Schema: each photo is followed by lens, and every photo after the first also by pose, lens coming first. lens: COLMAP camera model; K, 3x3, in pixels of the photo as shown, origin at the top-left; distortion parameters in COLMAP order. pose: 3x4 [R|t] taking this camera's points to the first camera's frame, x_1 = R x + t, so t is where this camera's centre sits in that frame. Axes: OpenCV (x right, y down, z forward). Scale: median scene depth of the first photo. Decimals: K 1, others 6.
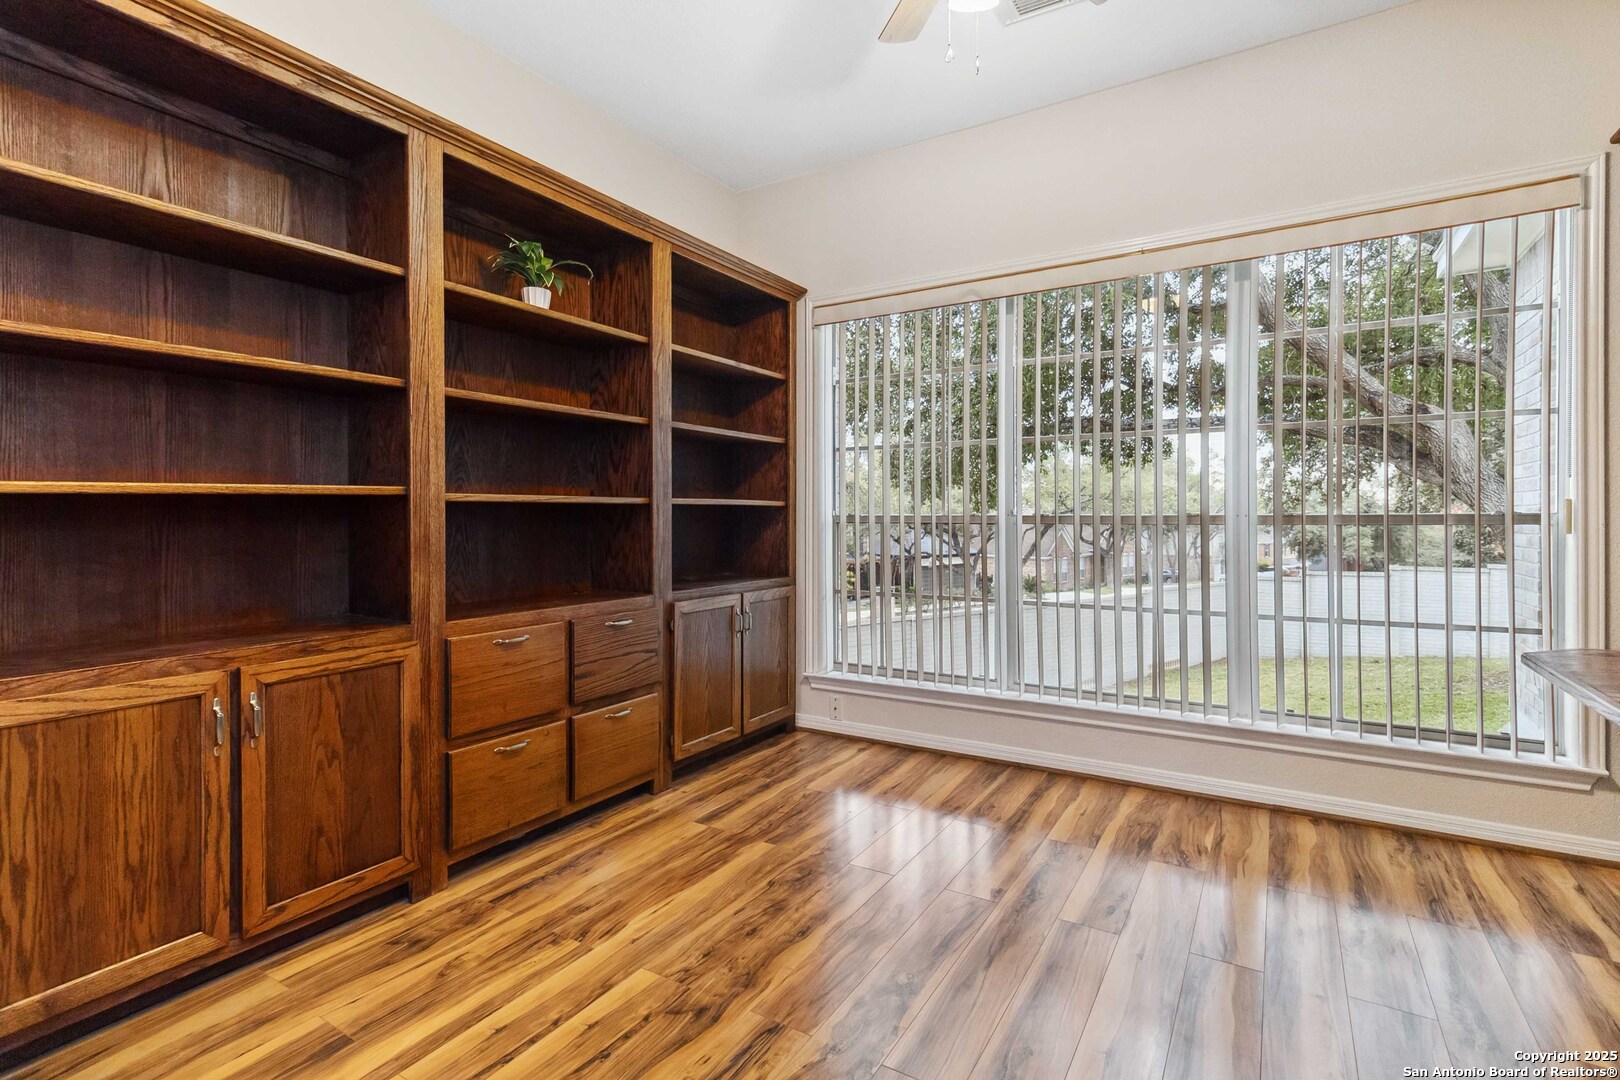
lens RADIAL K [[768.9, 0, 810.6], [0, 768.9, 525.1], [0, 0, 1]] dist [0.001395, 0.000708]
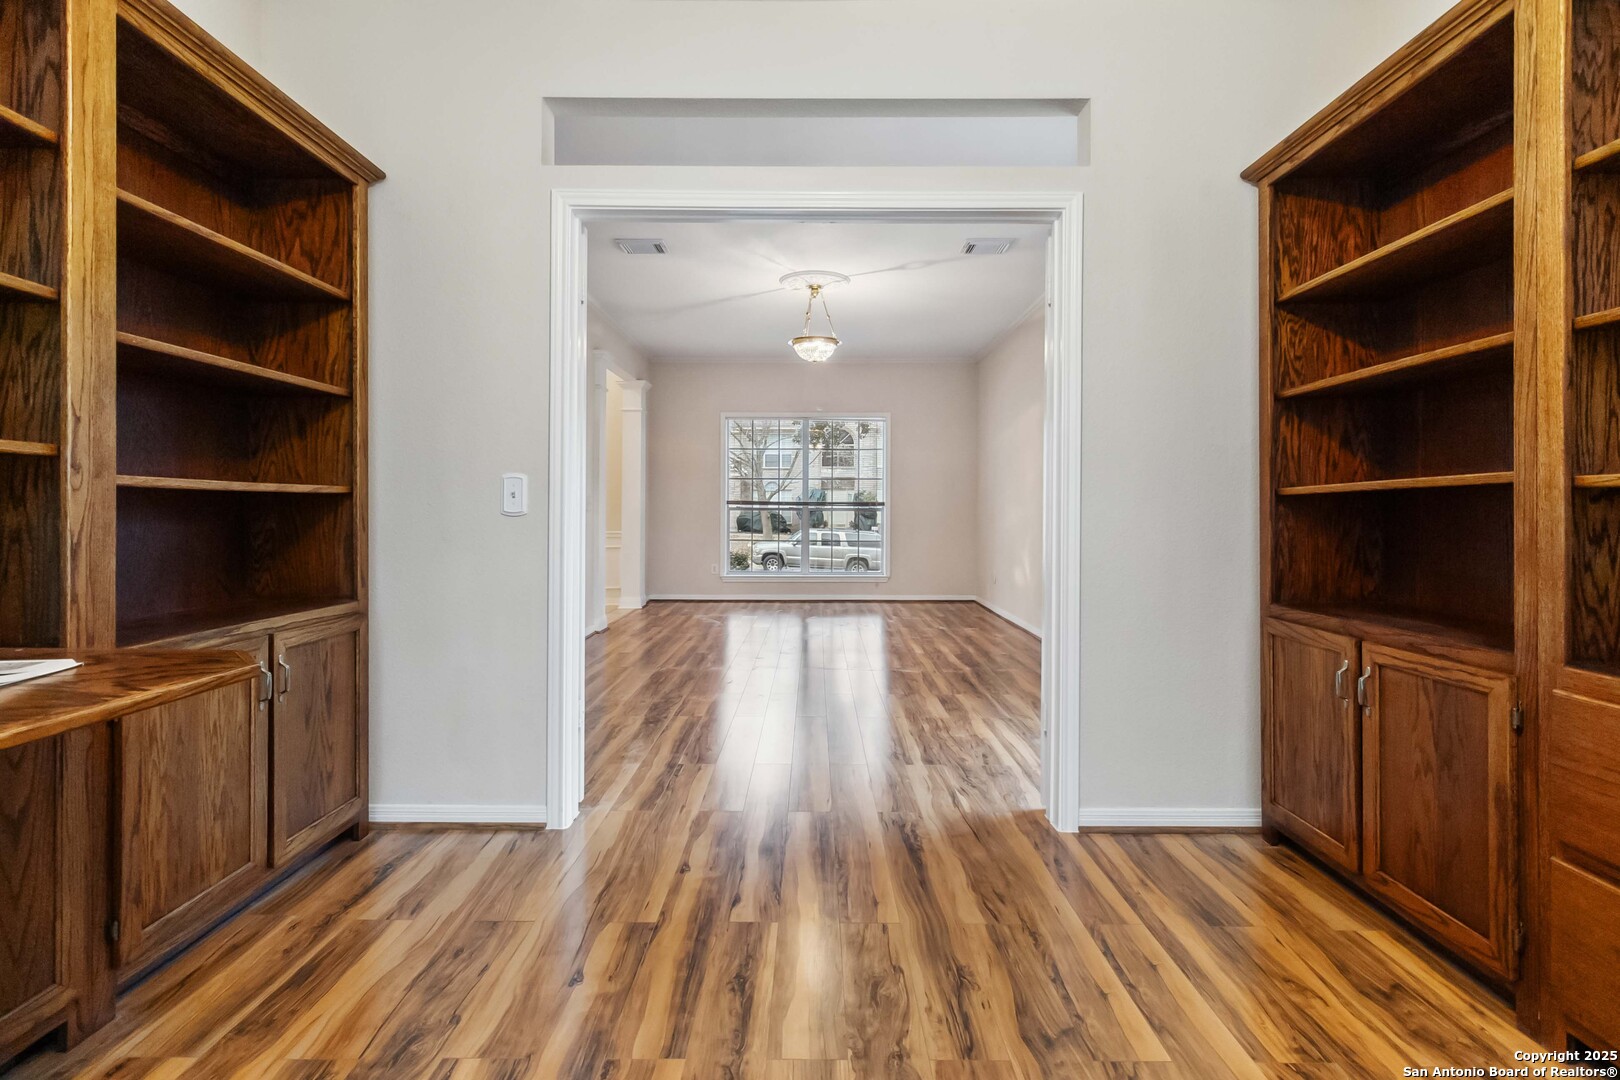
lens RADIAL K [[768.9, 0, 823.2], [0, 768.9, 510.4], [0, 0, 1]] dist [0.001395, 0.000708]
pose [[-0.847682, 0.001989, -0.530500, 0.506613], [-0.005478, 0.999907, 0.012501, -0.019247], [0.530476, 0.013503, -0.847592, 1.422734]]
